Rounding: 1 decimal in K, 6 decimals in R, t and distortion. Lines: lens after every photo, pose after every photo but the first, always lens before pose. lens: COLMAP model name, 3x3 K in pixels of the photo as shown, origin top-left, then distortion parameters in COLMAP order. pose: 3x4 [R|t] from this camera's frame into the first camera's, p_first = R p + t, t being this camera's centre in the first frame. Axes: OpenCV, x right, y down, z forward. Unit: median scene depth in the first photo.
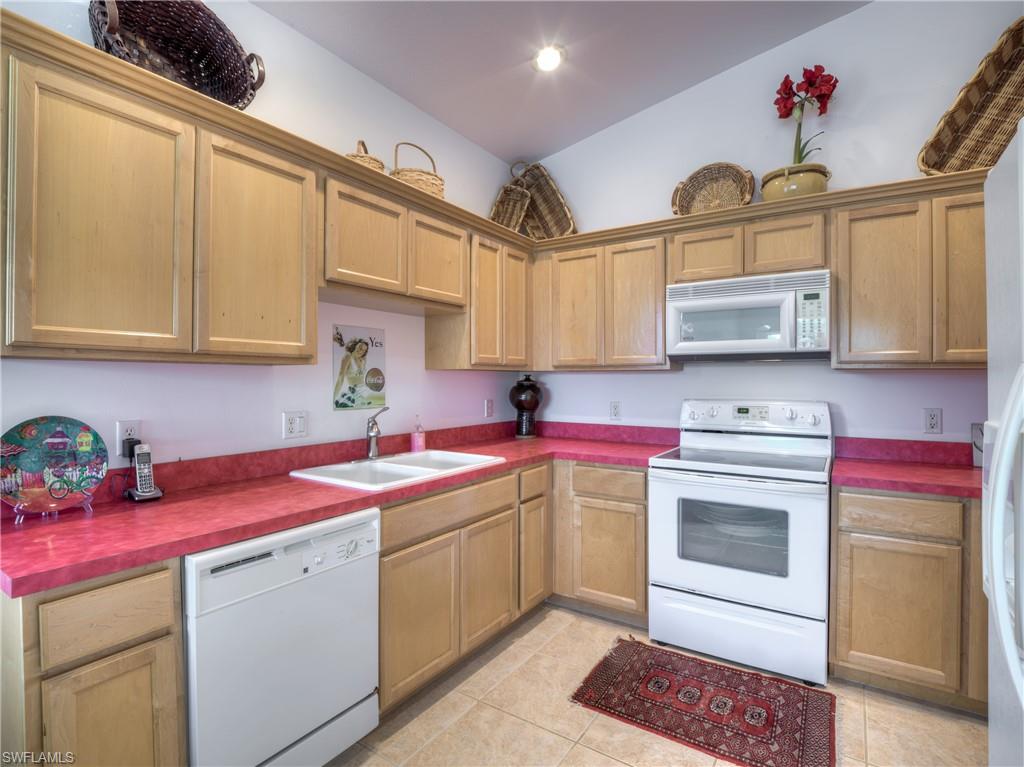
lens RADIAL K [[509.2, 0, 510.7], [0, 509.2, 380.2], [0, 0, 1]] dist [-0.006176, -0.016864]
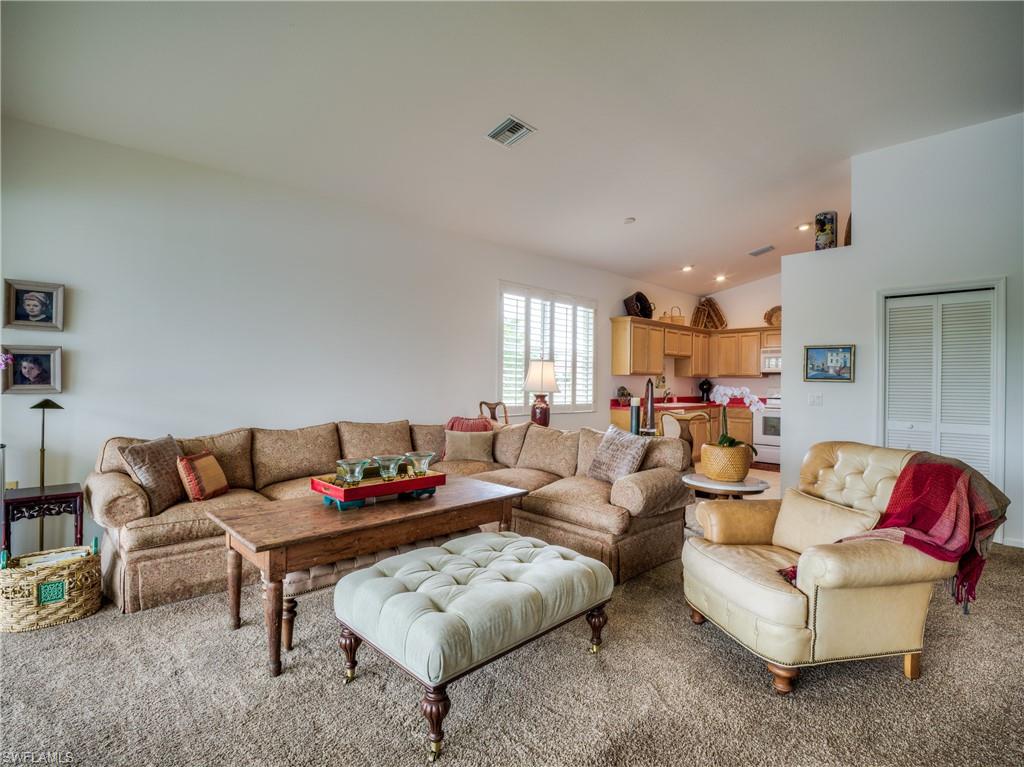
lens RADIAL K [[509.2, 0, 510.7], [0, 509.2, 380.2], [0, 0, 1]] dist [-0.006176, -0.016864]
pose [[0.976383, 0.006572, -0.215948, -0.532696], [-0.007610, 0.999963, -0.003972, 0.022221], [0.215914, 0.005522, 0.976397, -2.457852]]
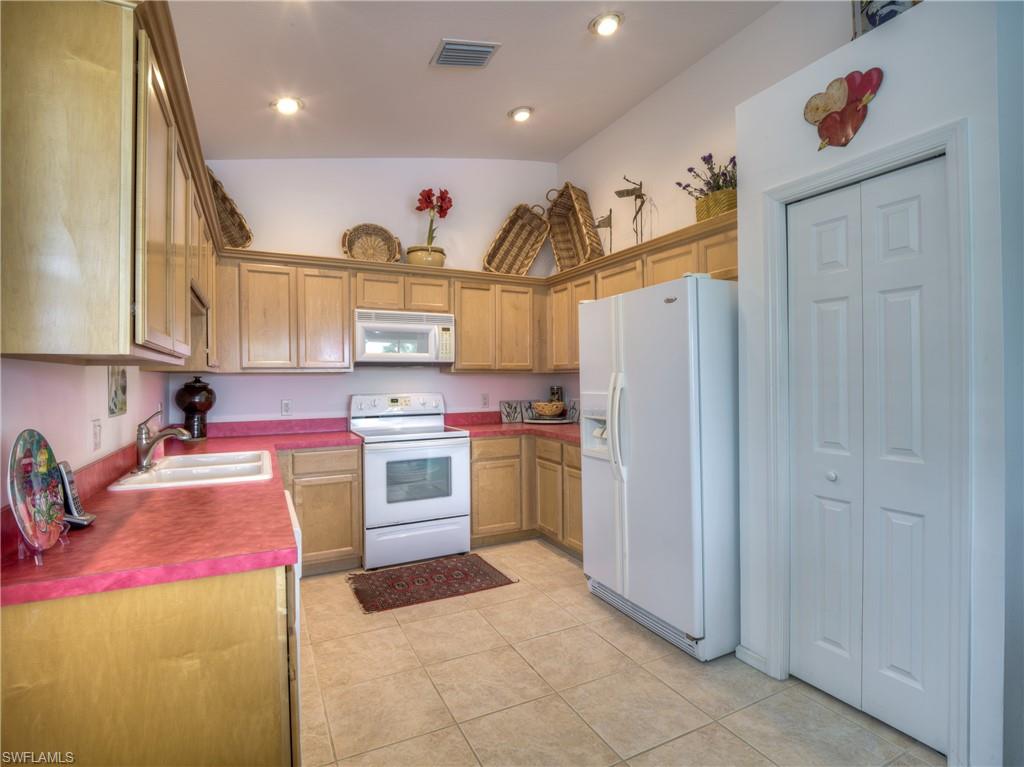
lens RADIAL K [[509.2, 0, 510.7], [0, 509.2, 380.2], [0, 0, 1]] dist [-0.006176, -0.016864]
pose [[0.497420, -0.005683, 0.867491, -0.712431], [0.011865, 0.999930, -0.000253, 0.005680], [-0.867429, 0.010418, 0.497452, -0.020110]]
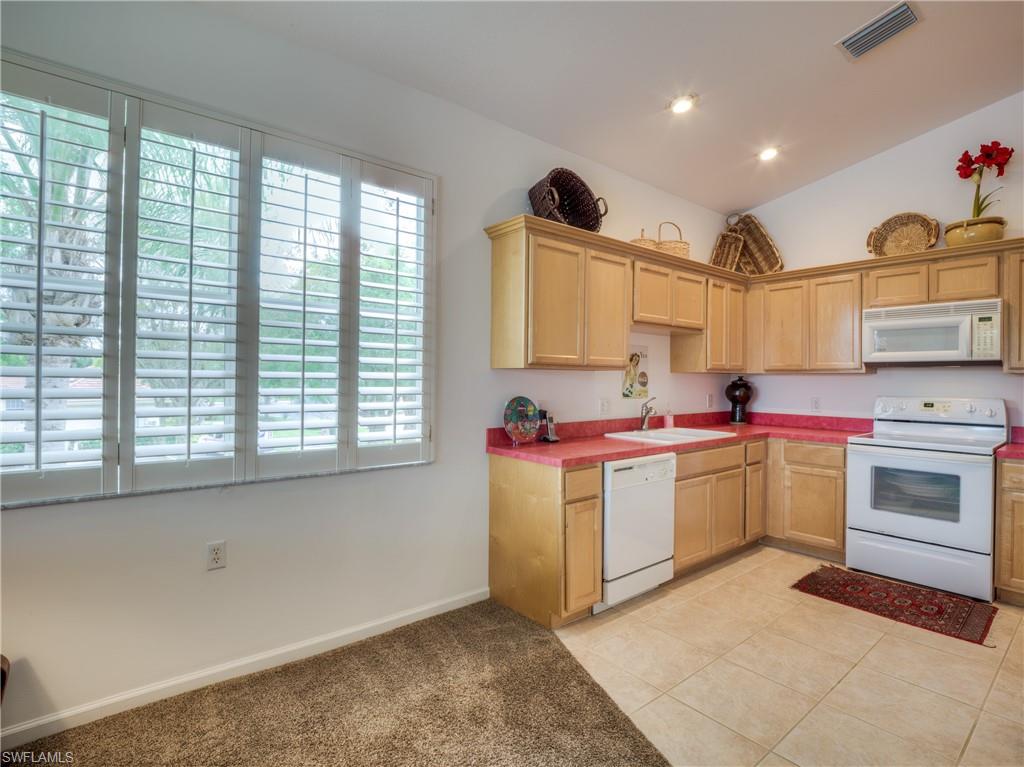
lens RADIAL K [[513.9, 0, 510.3], [0, 513.9, 379.1], [0, 0, 1]] dist [-0.023576, -0.000886]
pose [[0.954319, 0.005843, -0.298733, -0.192607], [-0.006092, 0.999981, 0.000098, 0.000405], [0.298728, 0.001726, 0.954337, -0.598063]]
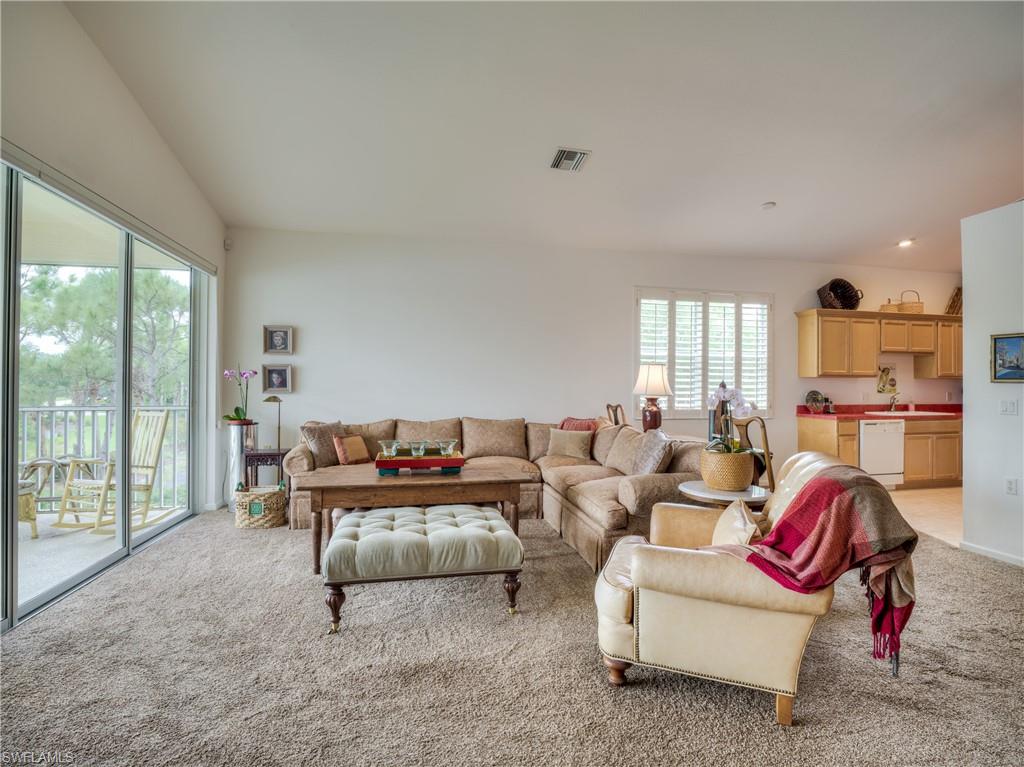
lens RADIAL K [[507.6, 0, 511.5], [0, 507.6, 380.1], [0, 0, 1]] dist [-0.011934, -0.014591]
pose [[0.705068, -0.005442, -0.709119, 0.189770], [-0.004440, 0.999917, -0.012088, 0.026486], [0.709126, 0.011672, 0.704986, -2.287608]]
